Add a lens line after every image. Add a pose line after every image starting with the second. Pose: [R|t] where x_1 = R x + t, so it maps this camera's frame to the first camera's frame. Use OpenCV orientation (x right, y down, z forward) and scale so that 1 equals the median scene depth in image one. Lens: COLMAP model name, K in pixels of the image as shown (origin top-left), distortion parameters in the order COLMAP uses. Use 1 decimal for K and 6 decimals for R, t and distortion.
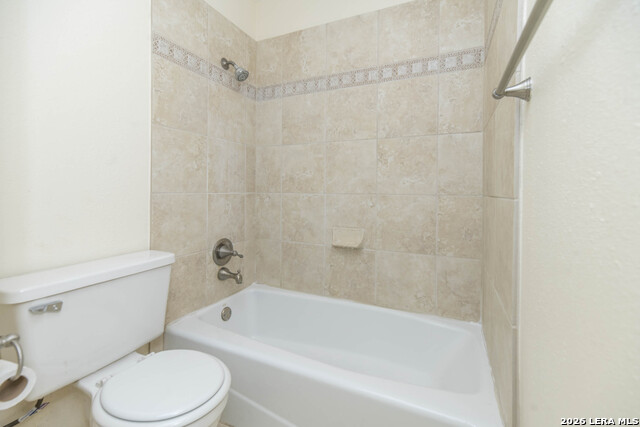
lens RADIAL K [[278.8, 0, 325.2], [0, 278.8, 197.2], [0, 0, 1]] dist [0.005620, -0.000459]
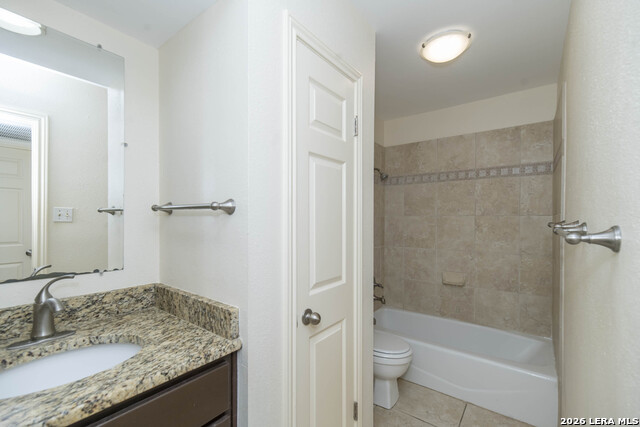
lens RADIAL K [[278.8, 0, 323.4], [0, 278.8, 226.3], [0, 0, 1]] dist [0.005620, -0.000459]
pose [[0.972749, -0.004624, -0.231815, -0.262413], [0.004738, 0.999989, -0.000061, -0.148125], [0.231812, -0.001039, 0.972760, -0.672665]]
